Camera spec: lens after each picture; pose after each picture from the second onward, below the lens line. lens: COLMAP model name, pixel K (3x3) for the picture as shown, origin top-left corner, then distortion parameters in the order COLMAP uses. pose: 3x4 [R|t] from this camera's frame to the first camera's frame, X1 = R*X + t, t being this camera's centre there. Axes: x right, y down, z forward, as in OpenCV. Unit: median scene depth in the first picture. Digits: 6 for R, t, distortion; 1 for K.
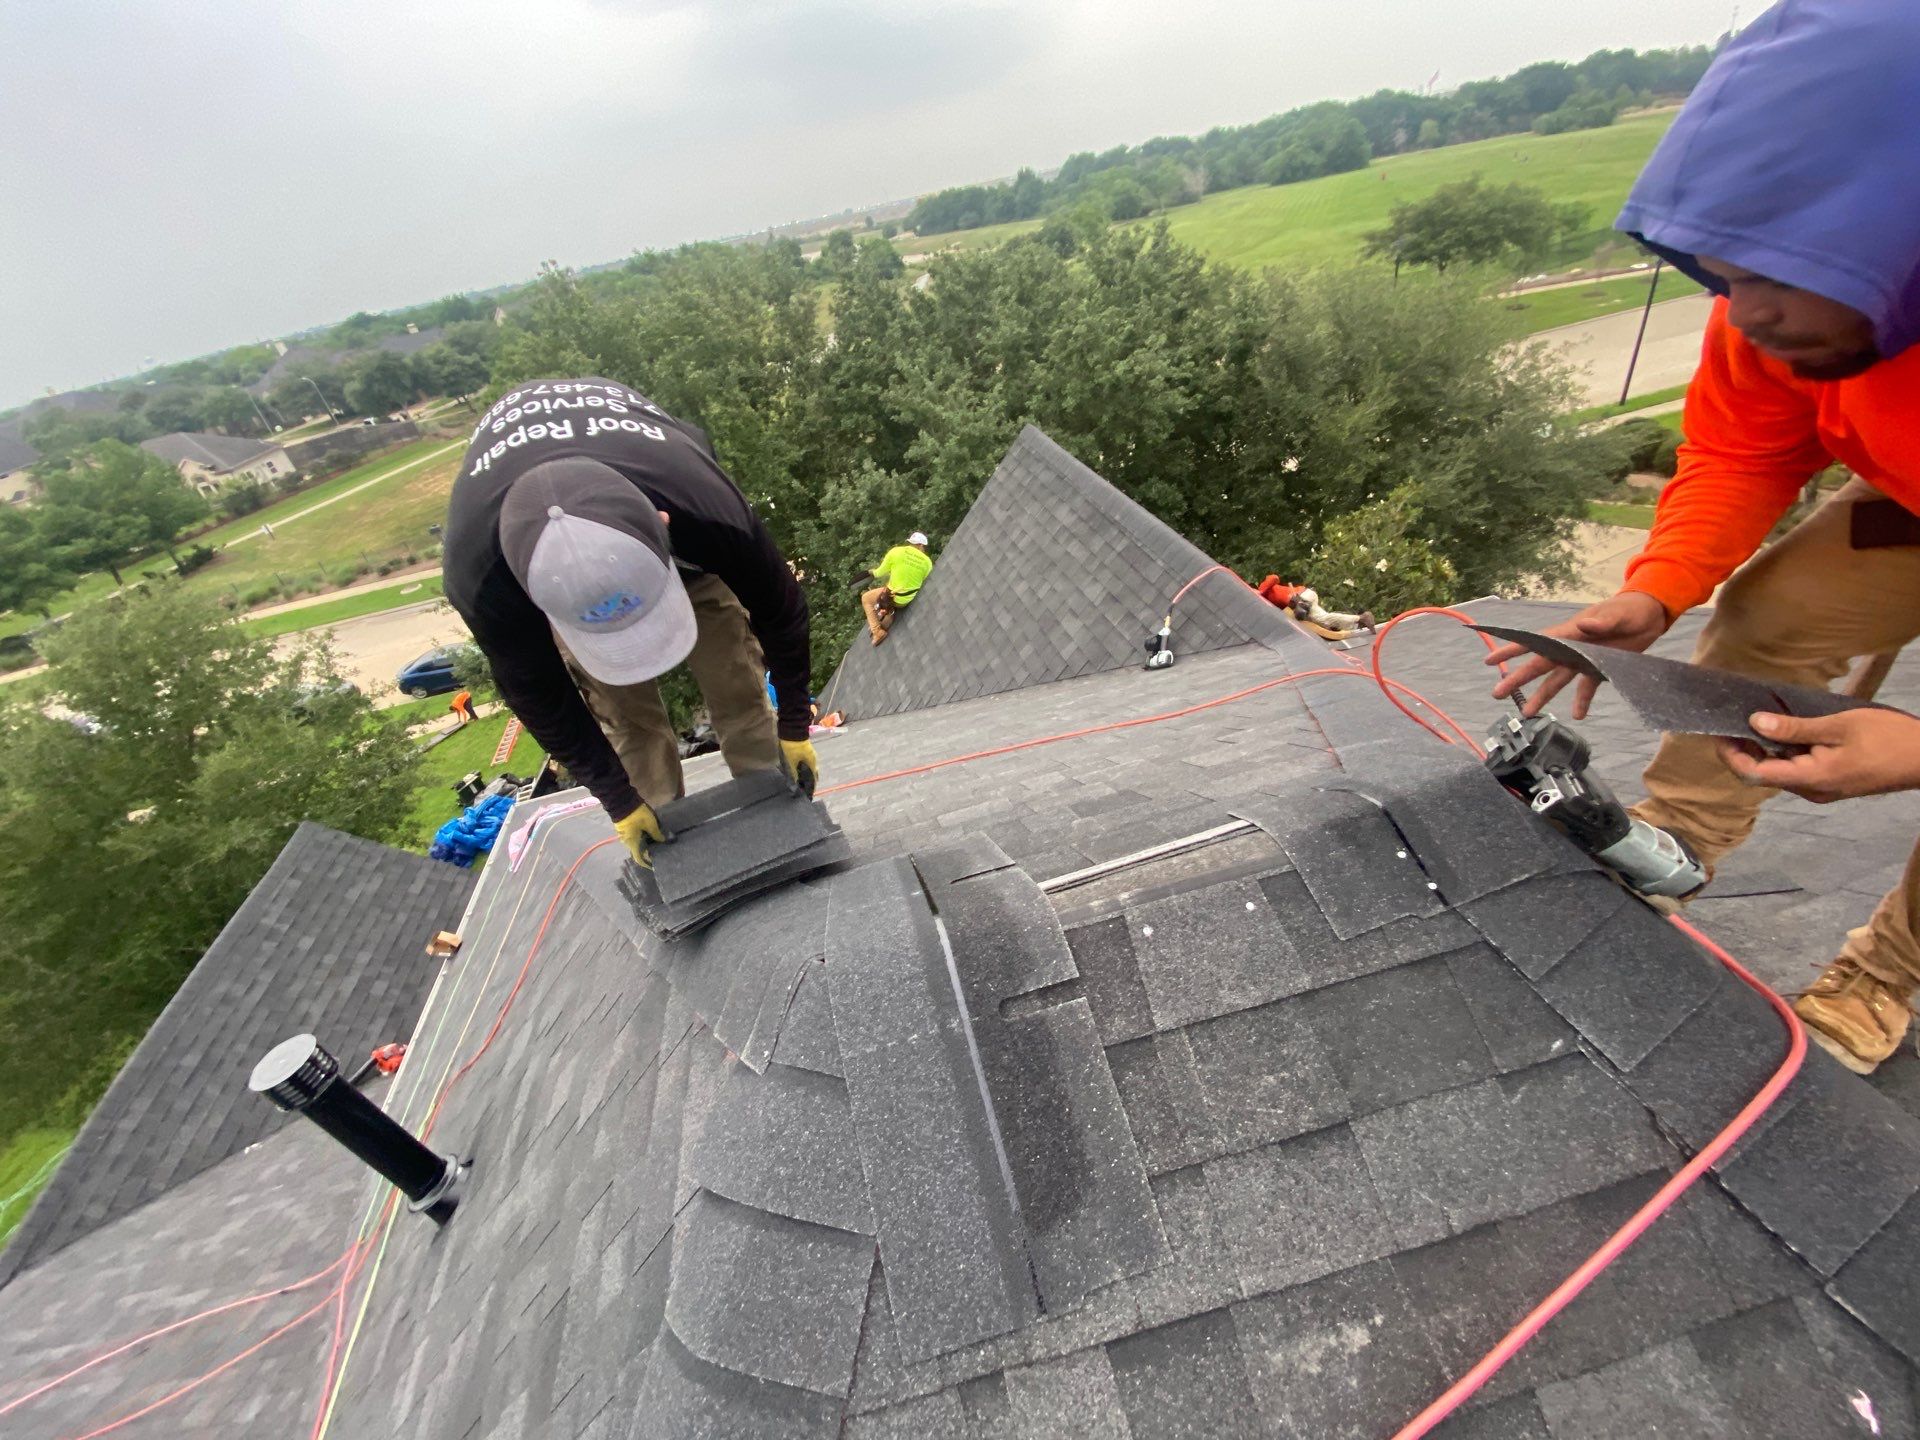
lens RADIAL K [[780.8, 0, 952.9], [0, 780.8, 724.2], [0, 0, 1]] dist [0.010236, -0.015565]
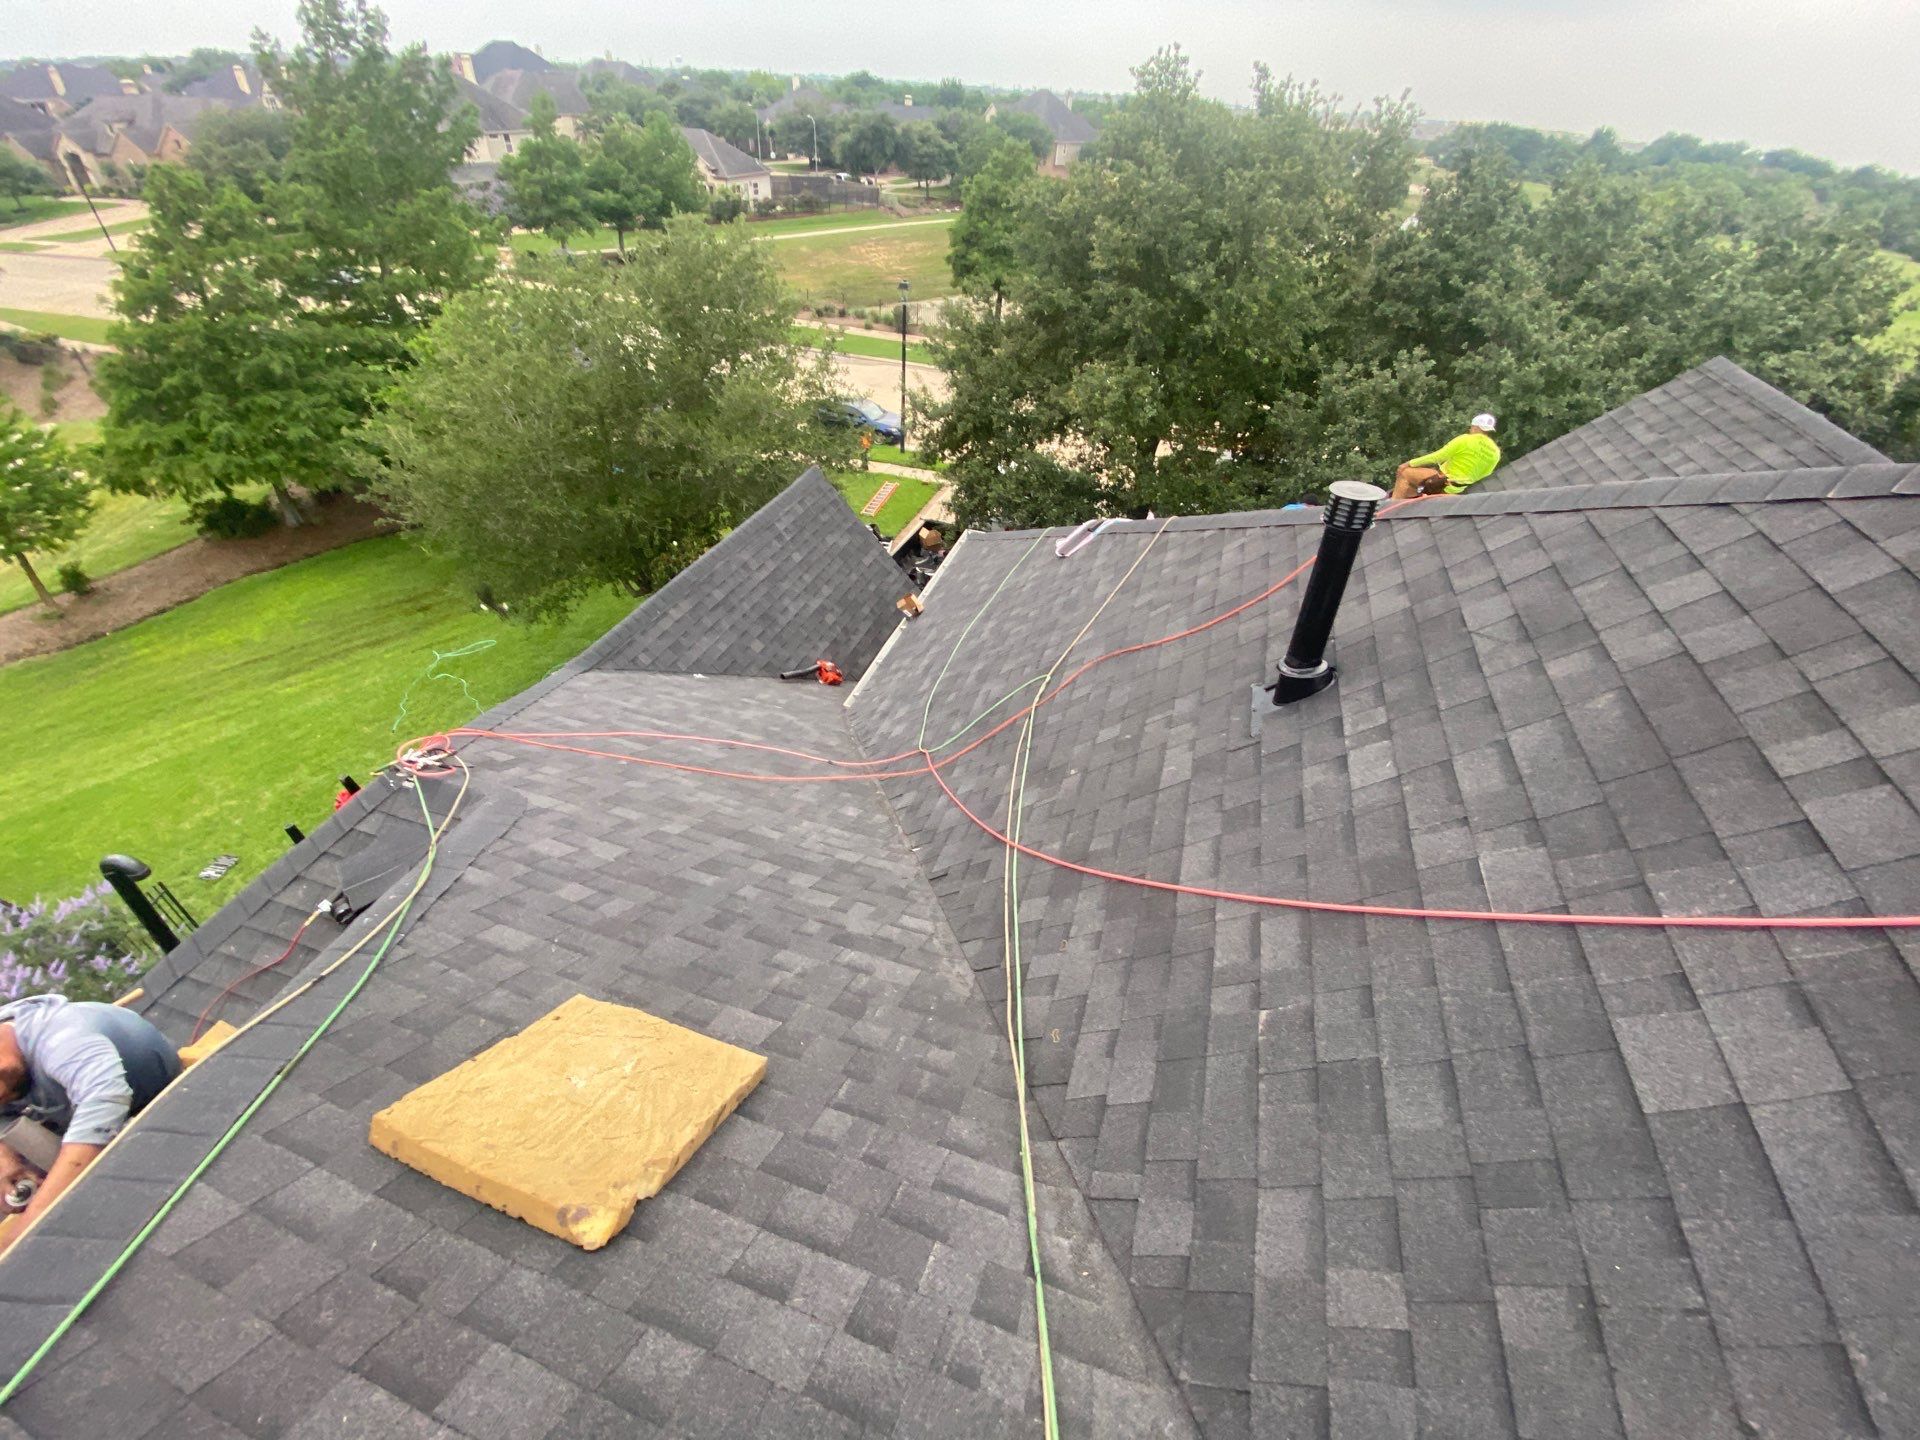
lens RADIAL K [[780.8, 0, 947.1], [0, 780.8, 730.6], [0, 0, 1]] dist [0.010236, -0.015565]
pose [[0.850469, 0.472895, -0.230376, -0.132194], [-0.441531, 0.879812, 0.176017, 0.115482], [0.285925, -0.047979, 0.957050, -0.046543]]
